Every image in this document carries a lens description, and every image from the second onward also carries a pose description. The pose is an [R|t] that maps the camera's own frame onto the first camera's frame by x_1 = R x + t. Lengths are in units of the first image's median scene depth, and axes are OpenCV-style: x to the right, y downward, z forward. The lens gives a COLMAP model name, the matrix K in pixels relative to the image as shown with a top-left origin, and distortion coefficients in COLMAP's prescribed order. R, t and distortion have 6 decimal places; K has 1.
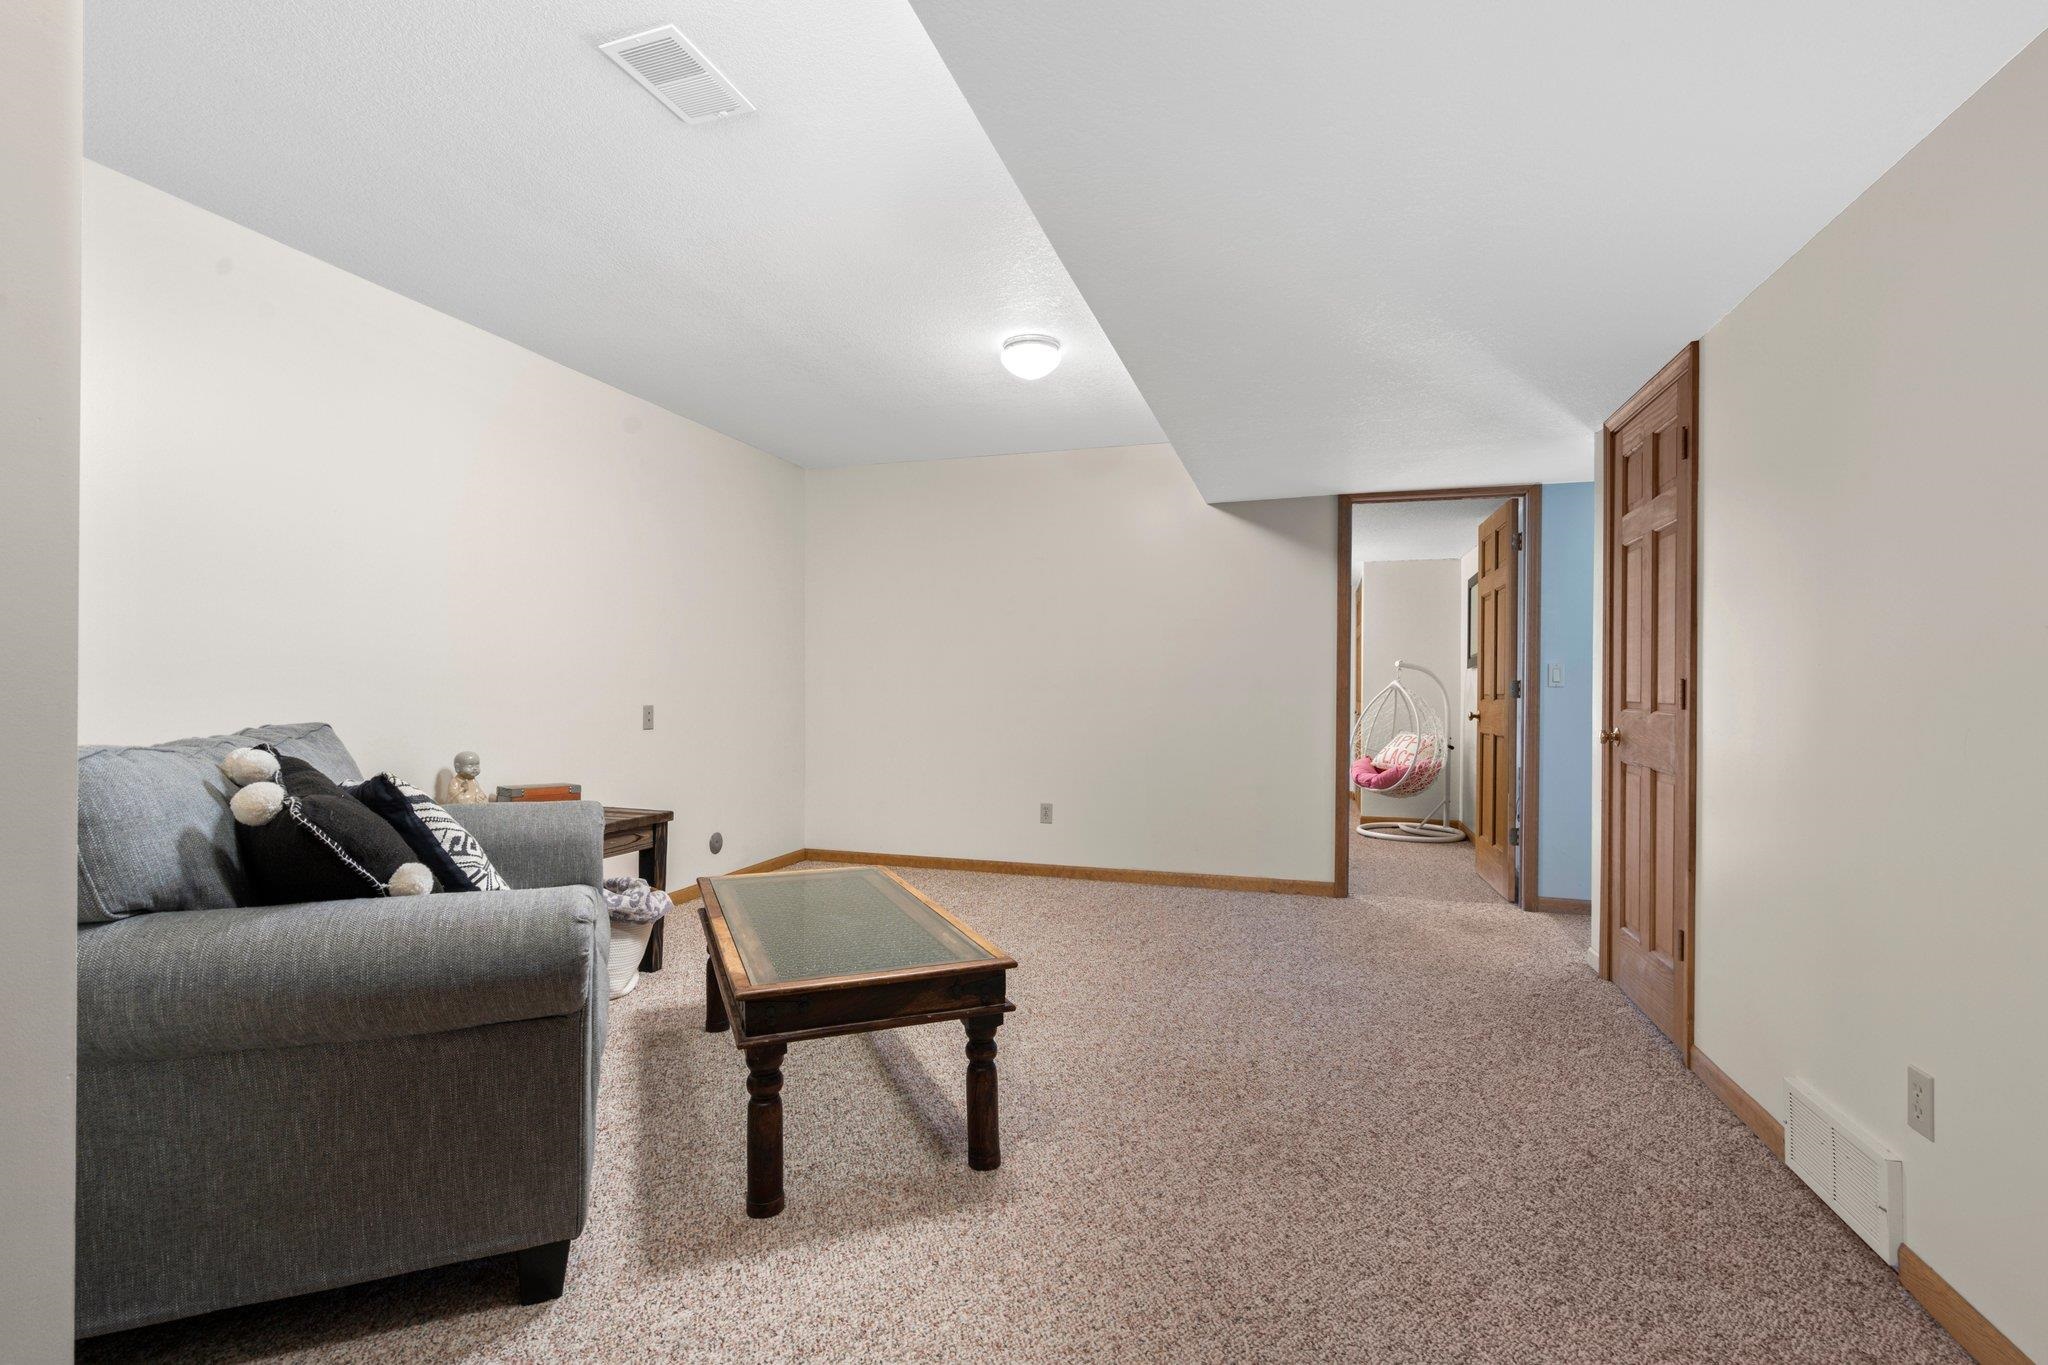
lens RADIAL K [[938.8, 0, 1024.8], [0, 938.8, 682.3], [0, 0, 1]] dist [-0.002010, 0.001502]
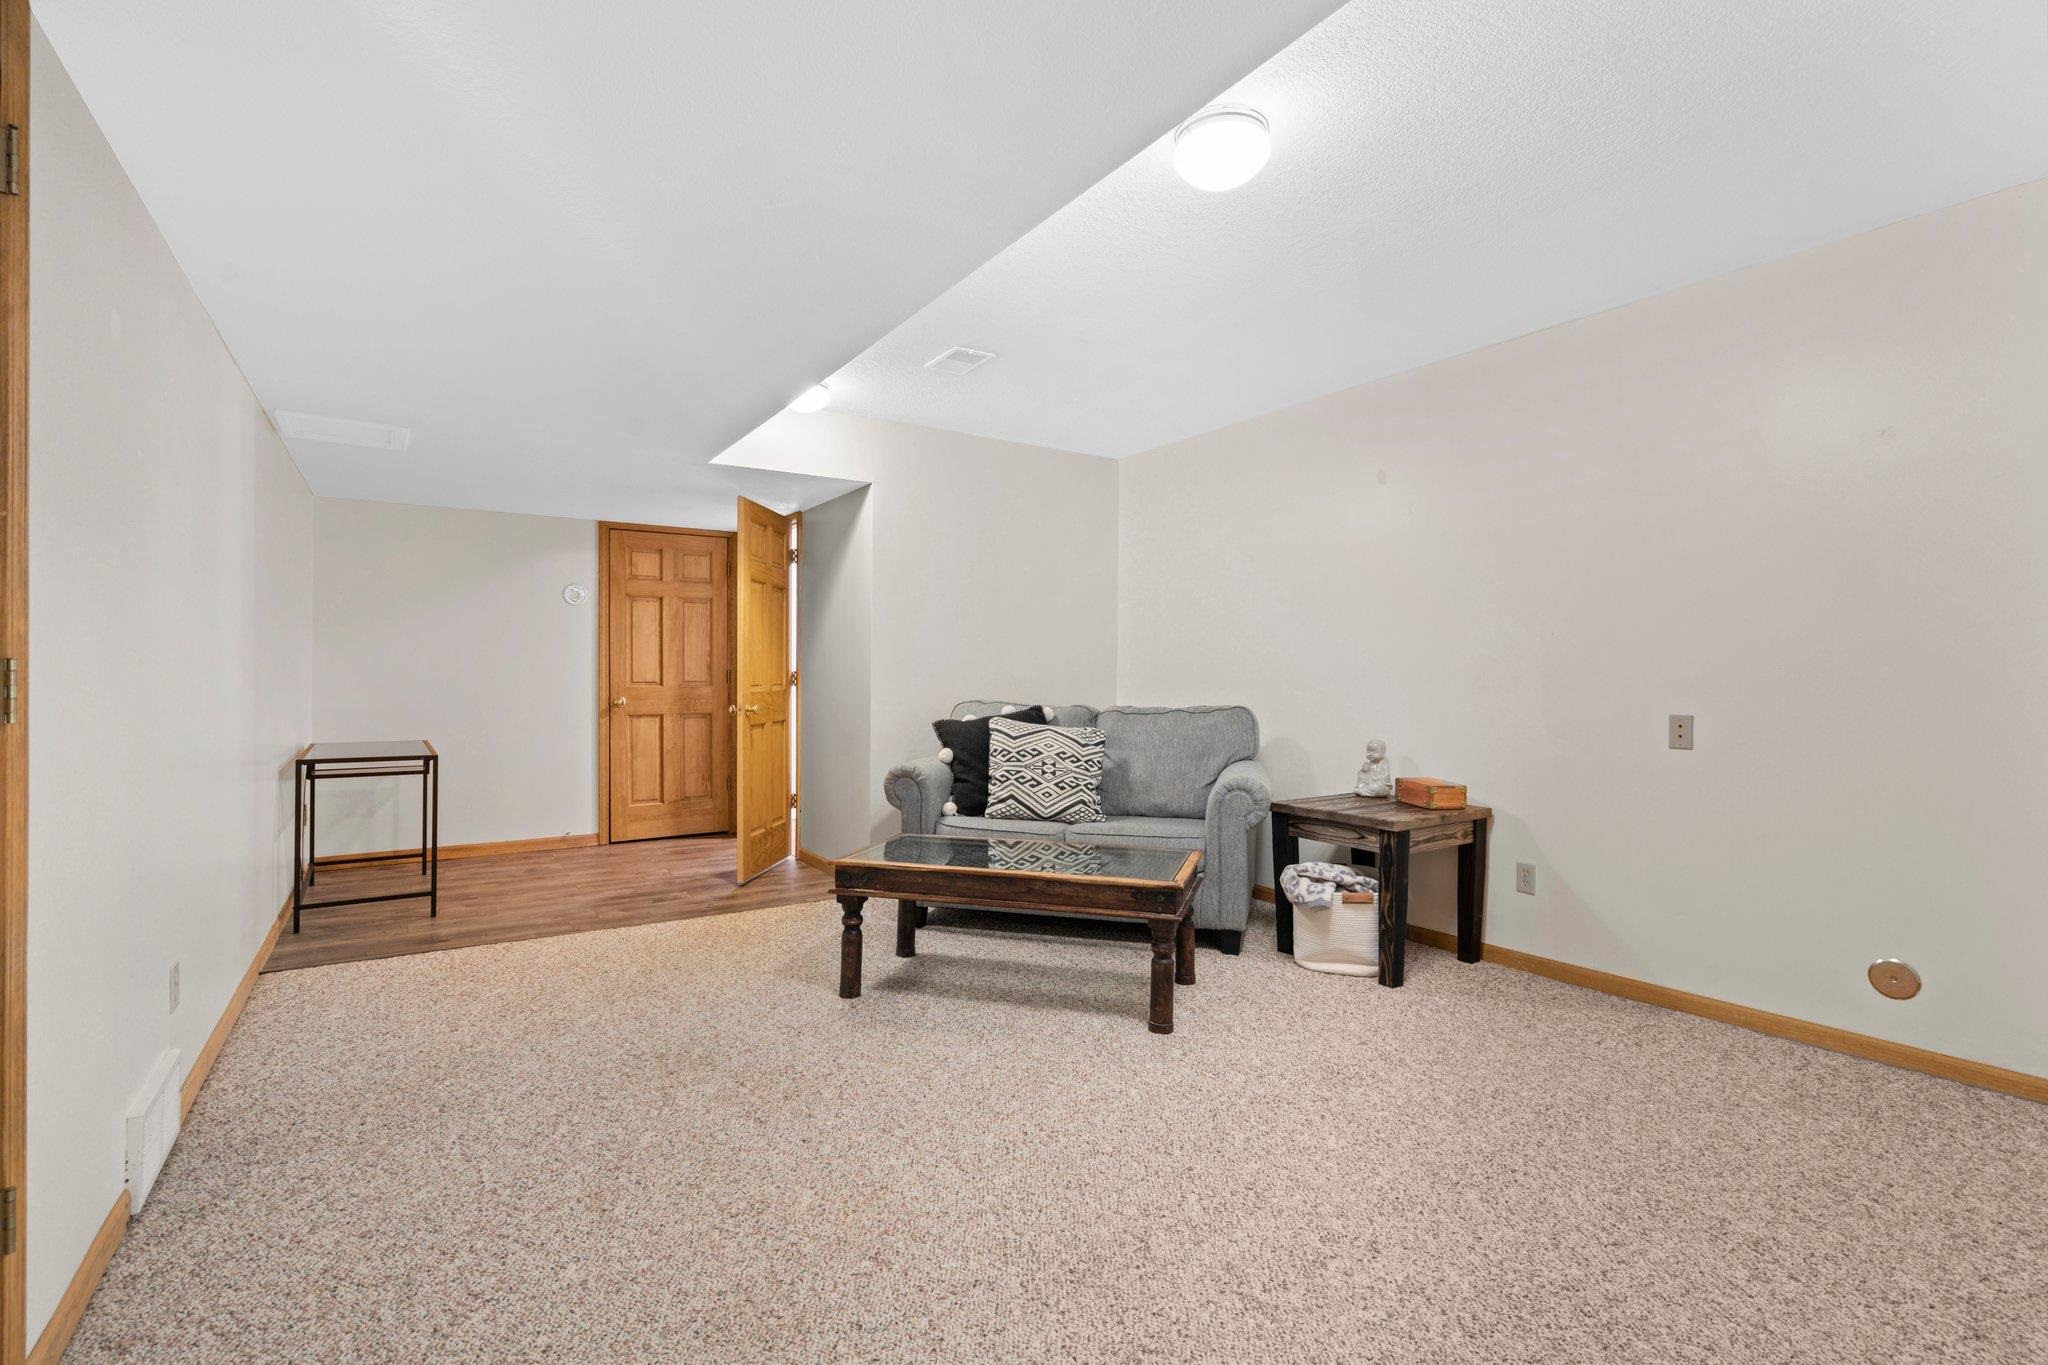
lens RADIAL K [[938.8, 0, 1024.8], [0, 938.8, 679.6], [0, 0, 1]] dist [-0.002010, 0.001502]
pose [[-0.640189, -0.002332, -0.768214, 0.782406], [-0.004688, 0.999989, 0.000871, -0.000788], [0.768203, 0.004159, -0.640192, 1.809376]]
